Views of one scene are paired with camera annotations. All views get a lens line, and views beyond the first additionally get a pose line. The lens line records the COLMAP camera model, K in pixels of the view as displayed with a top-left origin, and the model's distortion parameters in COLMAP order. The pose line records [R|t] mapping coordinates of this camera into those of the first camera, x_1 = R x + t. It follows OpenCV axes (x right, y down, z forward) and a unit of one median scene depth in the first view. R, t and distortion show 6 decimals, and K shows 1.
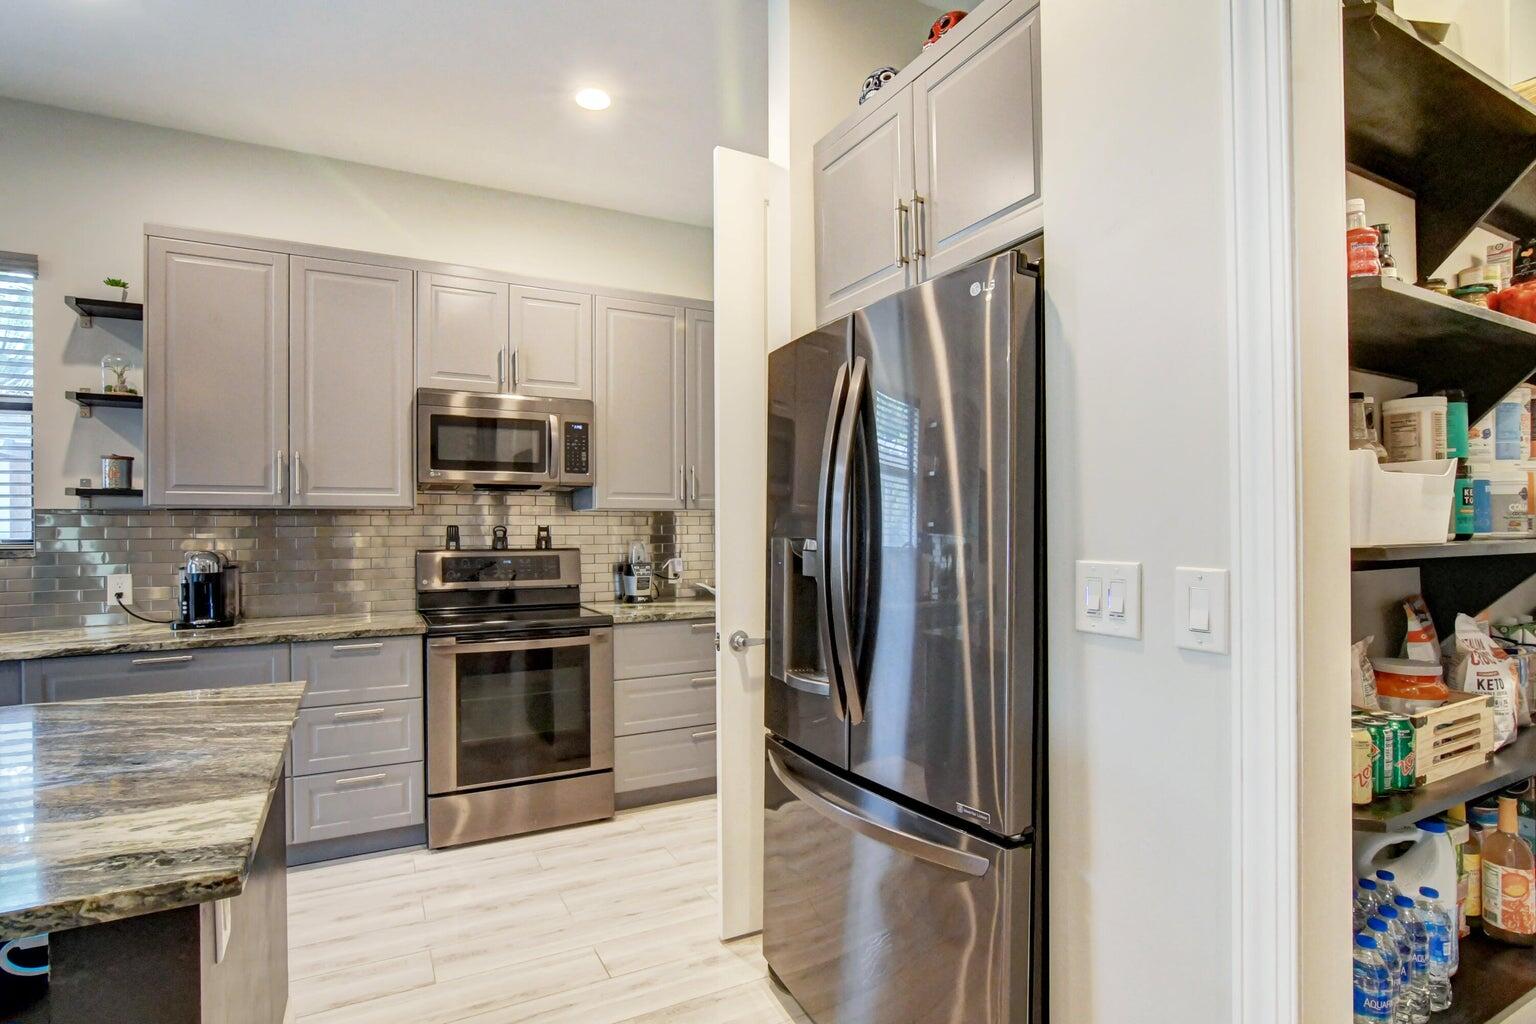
lens RADIAL K [[752.3, 0, 753.7], [0, 752.3, 530.2], [0, 0, 1]] dist [-0.024937, 0.006211]
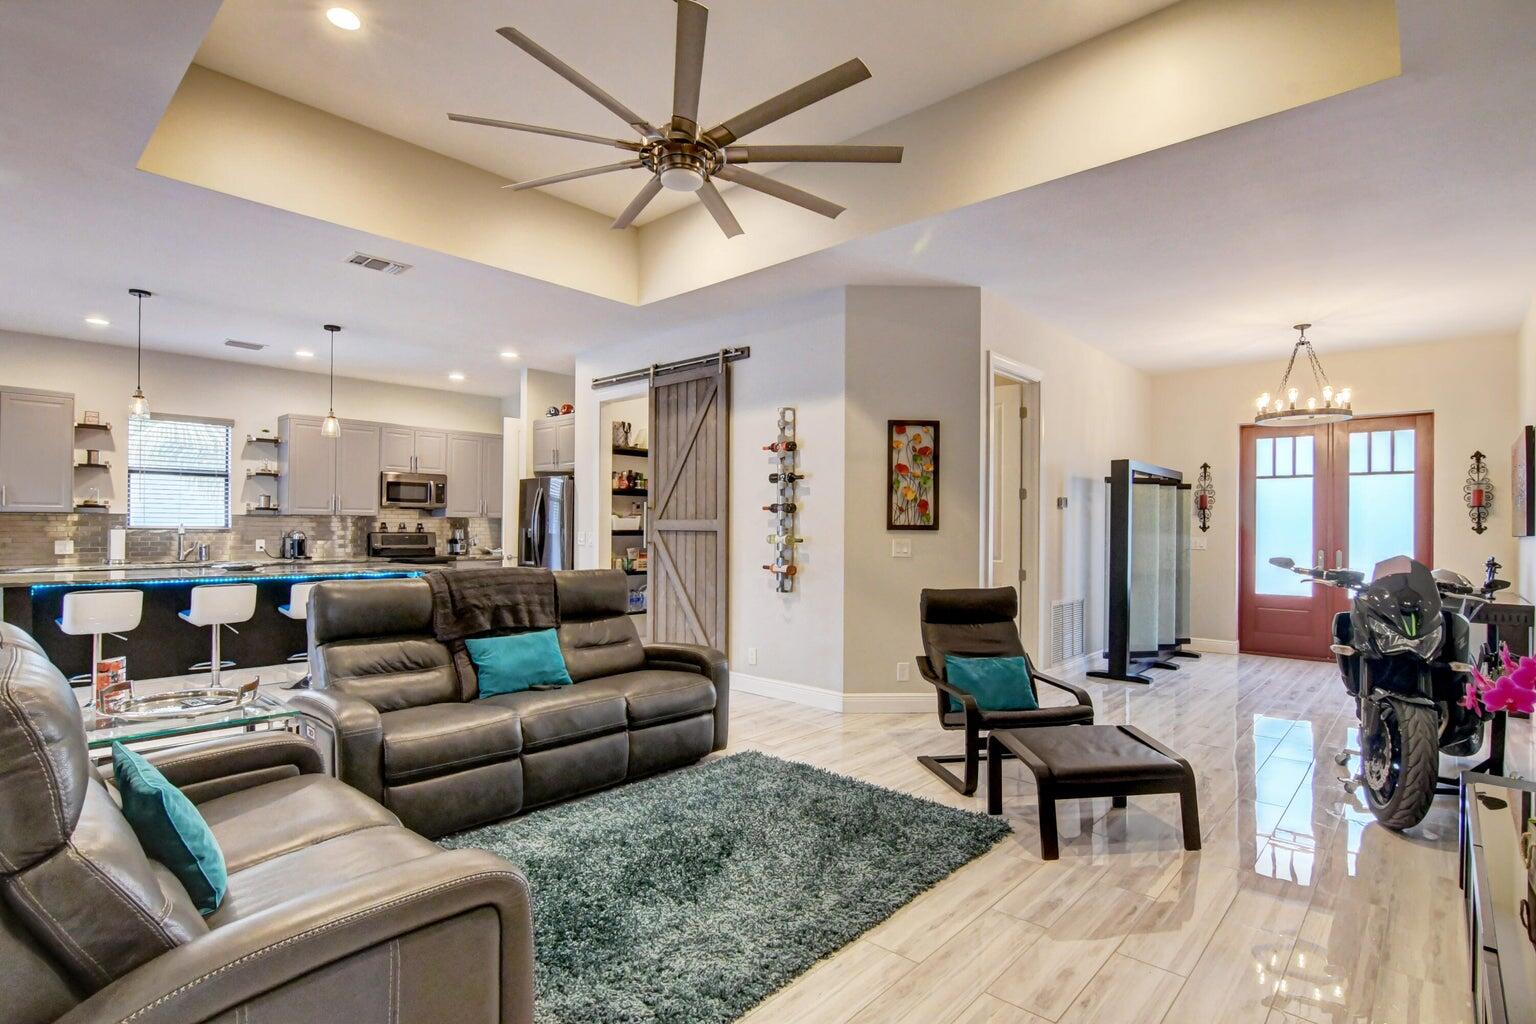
lens RADIAL K [[752.3, 0, 757.3], [0, 752.3, 523.0], [0, 0, 1]] dist [-0.024937, 0.006211]
pose [[0.940315, 0.014672, 0.339989, -0.113848], [-0.012614, 0.999886, -0.008261, 0.000042], [-0.340071, 0.003480, 0.940393, -2.478336]]
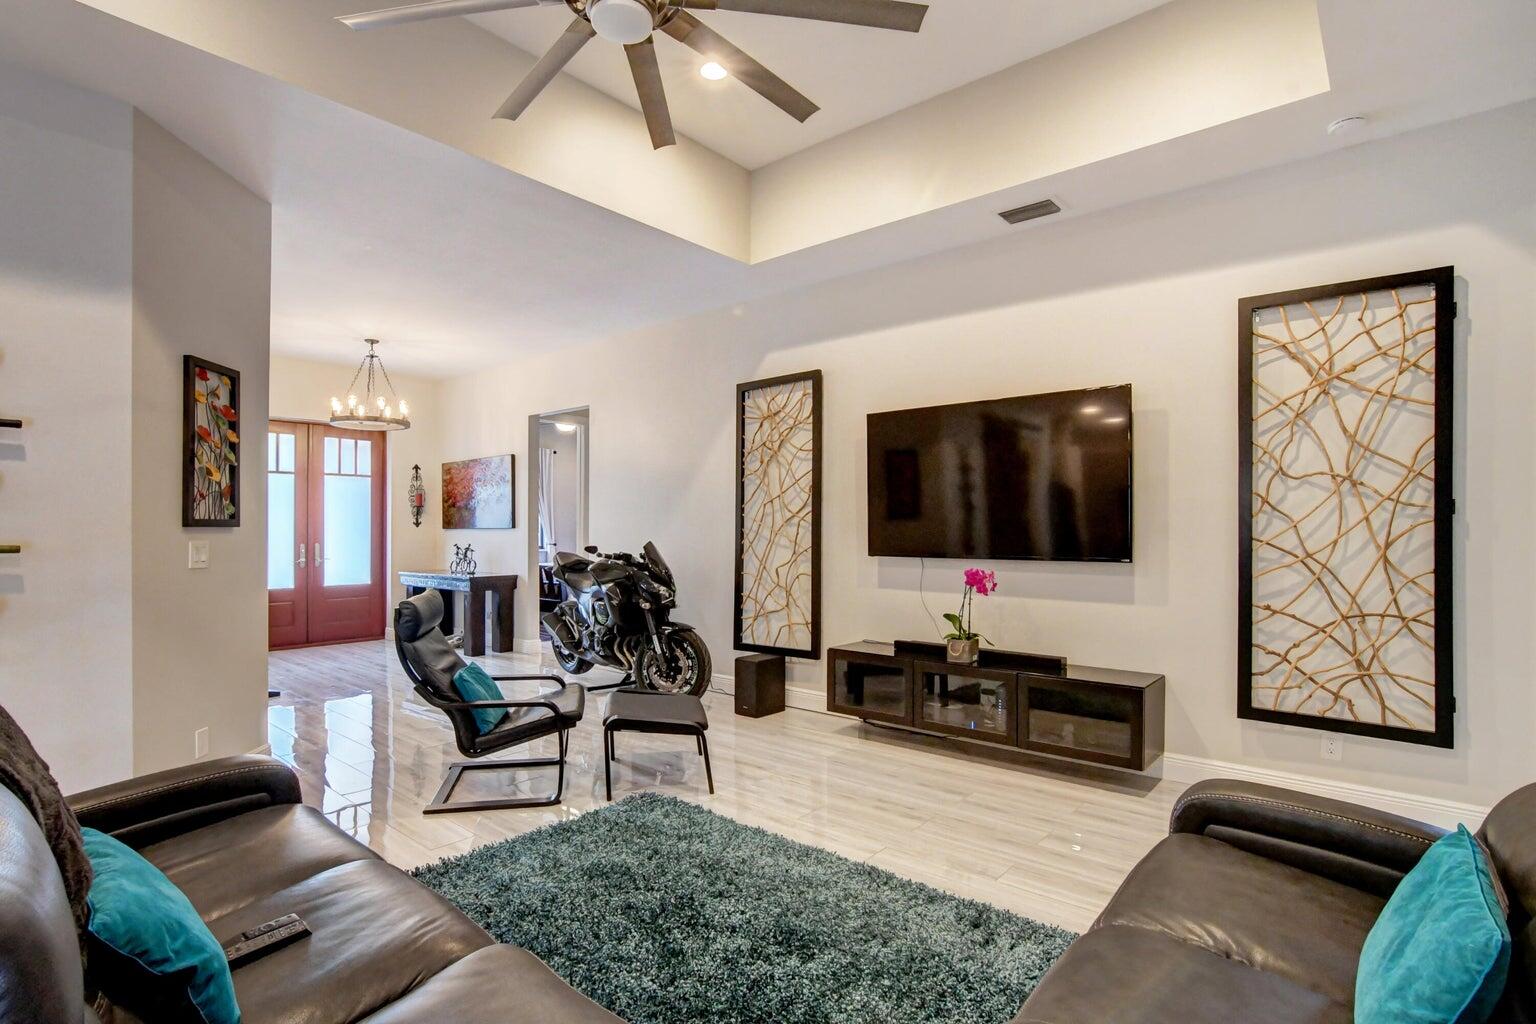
lens RADIAL K [[752.3, 0, 764.6], [0, 752.3, 521.3], [0, 0, 1]] dist [-0.024937, 0.006211]
pose [[-0.360488, 0.013560, 0.932665, -0.662187], [0.003718, 0.999907, -0.013100, 0.007820], [-0.932756, -0.001254, -0.360505, -1.130266]]
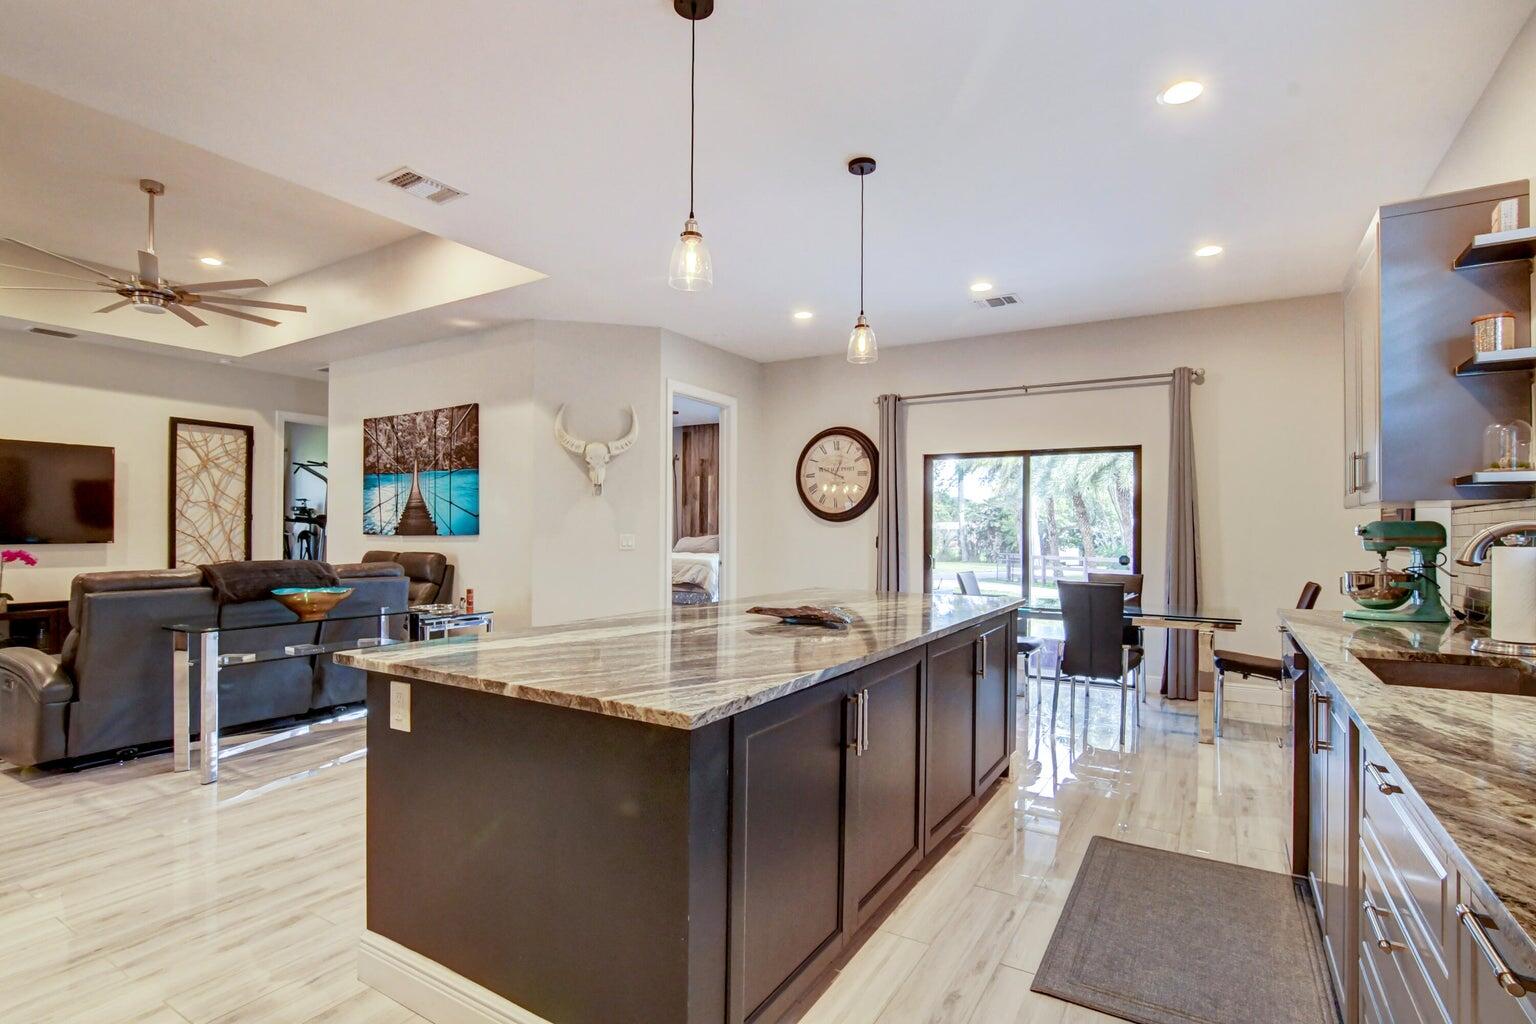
lens RADIAL K [[752.3, 0, 754.4], [0, 752.3, 526.2], [0, 0, 1]] dist [-0.024937, 0.006211]
pose [[-0.862948, -0.002708, -0.505286, -0.200588], [-0.002012, 0.999996, -0.001922, 0.011708], [0.505289, -0.000642, -0.862950, 1.233467]]
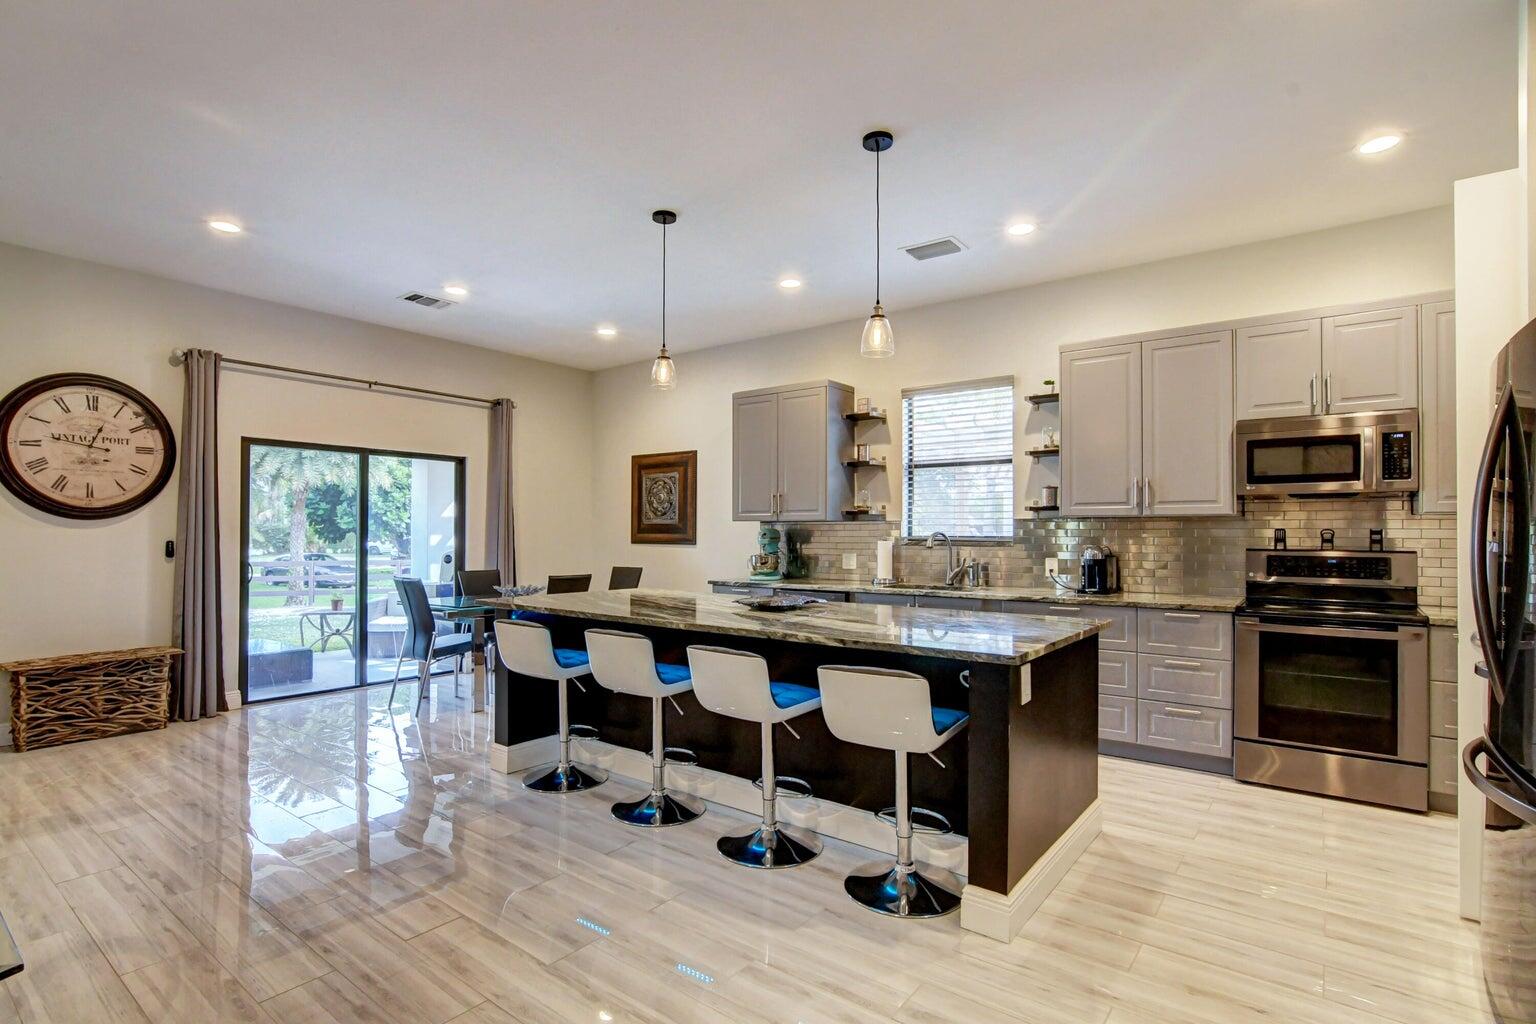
lens RADIAL K [[752.3, 0, 766.9], [0, 752.3, 524.4], [0, 0, 1]] dist [-0.024937, 0.006211]
pose [[0.423199, -0.002919, -0.906032, 0.455947], [-0.007022, 0.999954, -0.006502, 0.000417], [0.906010, 0.009114, 0.423159, -0.328679]]
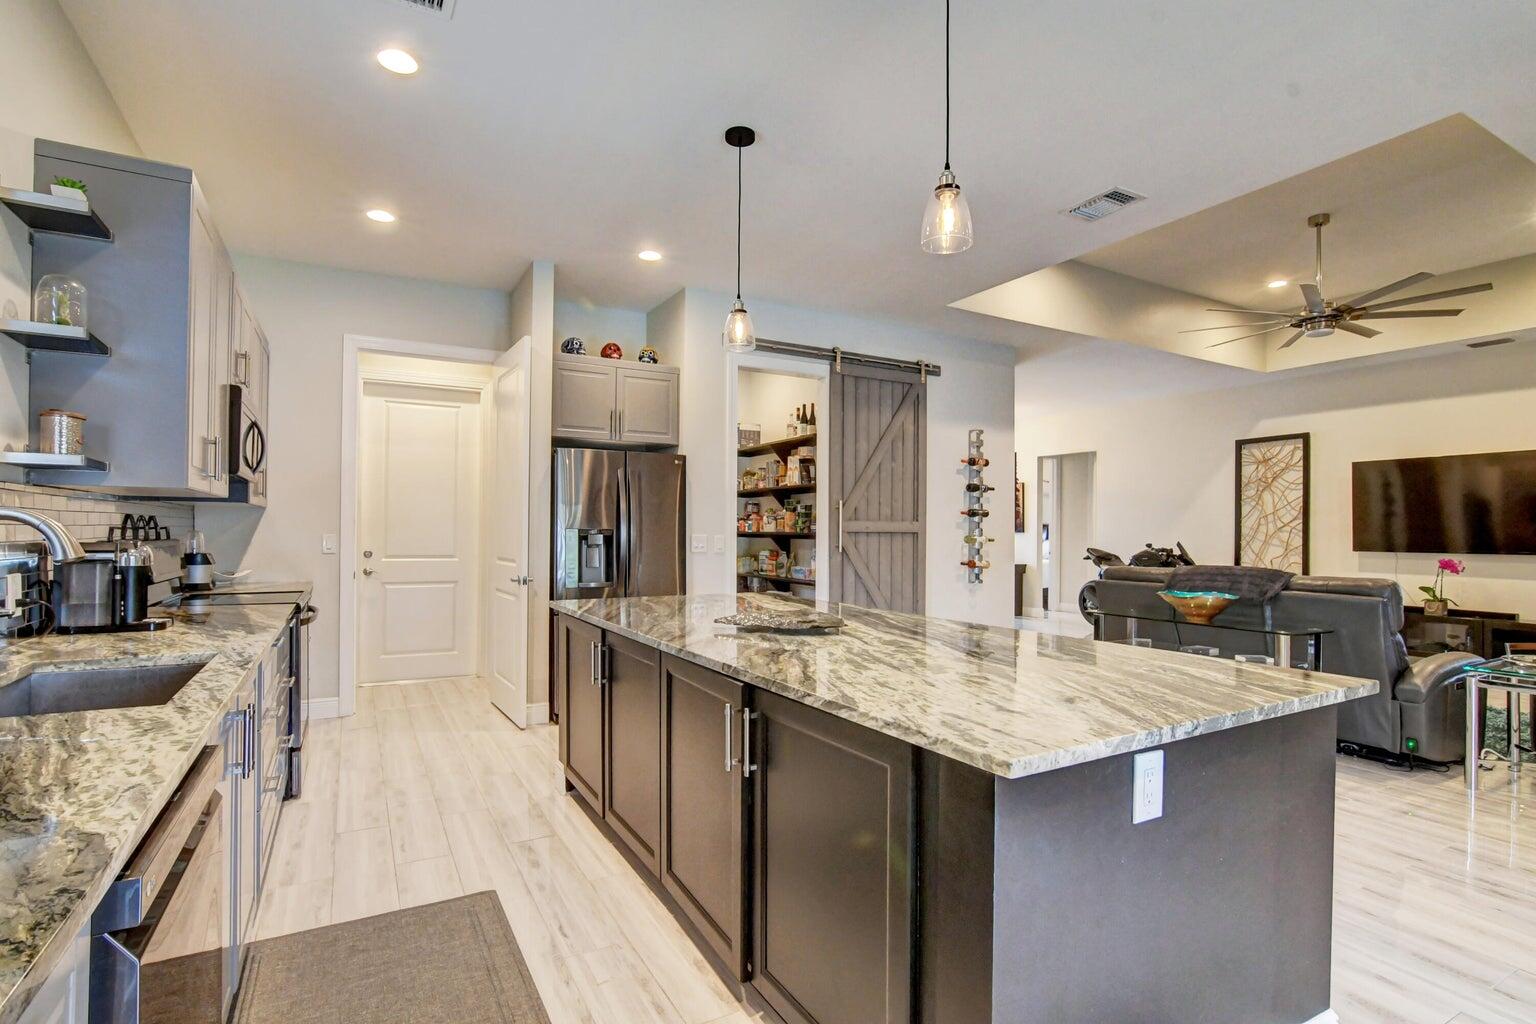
lens RADIAL K [[752.3, 0, 765.3], [0, 752.3, 518.9], [0, 0, 1]] dist [-0.024937, 0.006211]
pose [[-0.023999, 0.022967, 0.999448, -1.893313], [-0.005413, 0.999718, -0.023103, 0.022915], [-0.999697, -0.005965, -0.023868, 0.354535]]
